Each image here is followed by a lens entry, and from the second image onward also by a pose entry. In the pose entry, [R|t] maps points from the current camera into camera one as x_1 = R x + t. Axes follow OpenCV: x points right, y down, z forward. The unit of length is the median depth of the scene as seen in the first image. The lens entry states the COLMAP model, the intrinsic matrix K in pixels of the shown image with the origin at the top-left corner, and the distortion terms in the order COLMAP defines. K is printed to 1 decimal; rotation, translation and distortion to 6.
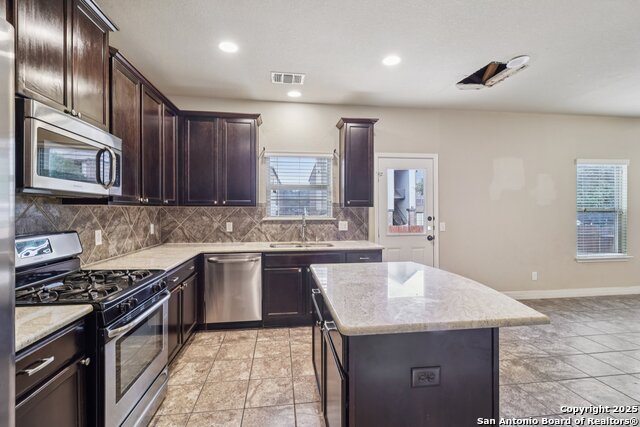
lens RADIAL K [[302.3, 0, 320.0], [0, 302.3, 210.4], [0, 0, 1]] dist [0.002546, 0.000507]
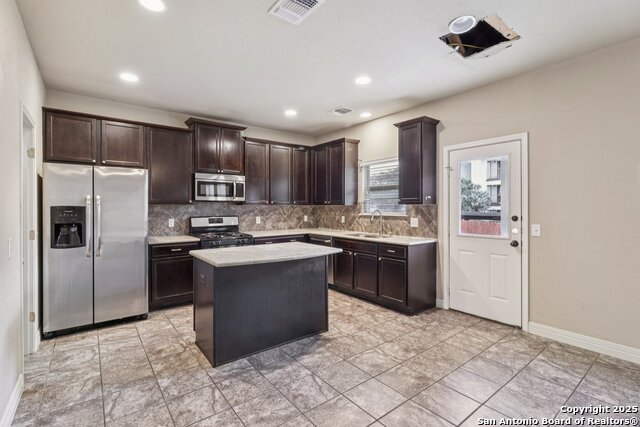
lens RADIAL K [[302.3, 0, 320.9], [0, 302.3, 207.7], [0, 0, 1]] dist [0.002546, 0.000507]
pose [[0.495898, 0.000516, -0.868380, 0.898896], [-0.002743, 0.999996, -0.000972, 0.001778], [0.868376, 0.002863, 0.495898, 0.210849]]
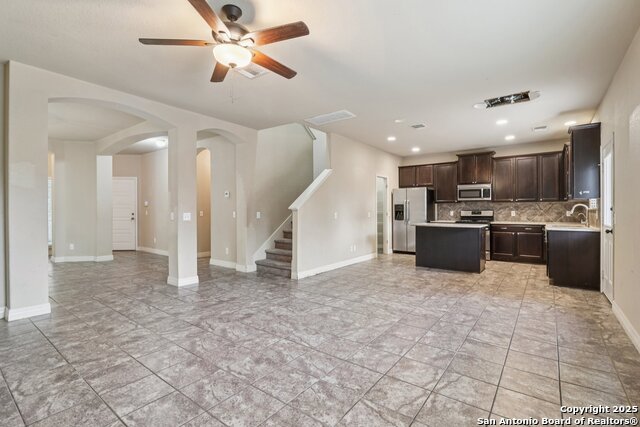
lens RADIAL K [[302.3, 0, 312.6], [0, 302.3, 208.4], [0, 0, 1]] dist [0.002546, 0.000507]
pose [[-0.717312, -0.004367, -0.696738, 1.819765], [-0.001977, 0.999989, -0.004232, 0.037450], [0.696749, -0.001659, -0.717313, 1.161335]]
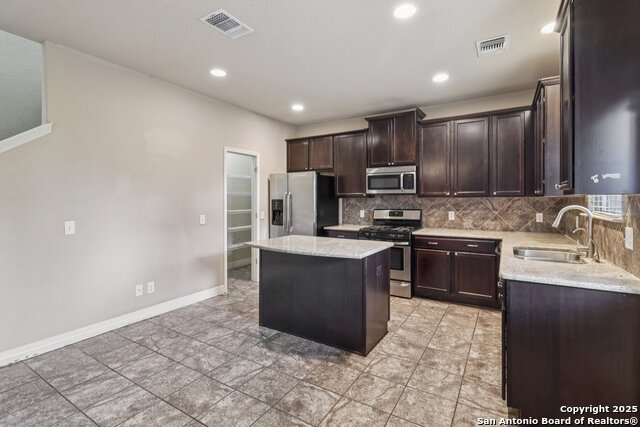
lens RADIAL K [[302.3, 0, 312.0], [0, 302.3, 201.6], [0, 0, 1]] dist [0.002546, 0.000507]
pose [[-0.652536, 0.003903, -0.757748, 0.753245], [-0.001736, 0.999976, 0.006645, -0.001869], [0.757756, 0.005652, -0.652513, 1.013804]]
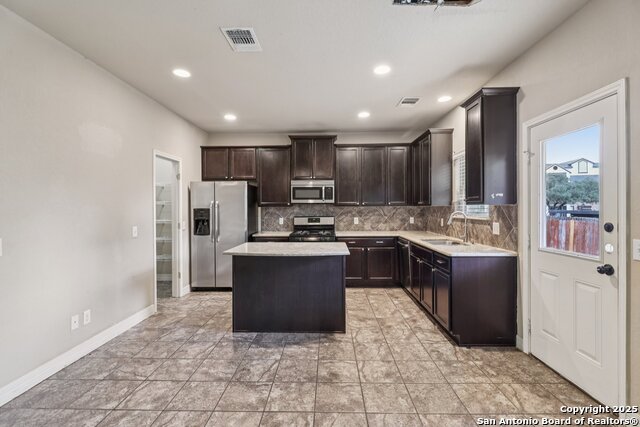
lens RADIAL K [[302.3, 0, 318.1], [0, 302.3, 206.9], [0, 0, 1]] dist [0.002546, 0.000507]
pose [[-0.173430, -0.003769, -0.984839, 1.018167], [0.000697, 0.999992, -0.003950, -0.002663], [0.984846, -0.001371, -0.173426, 0.733863]]
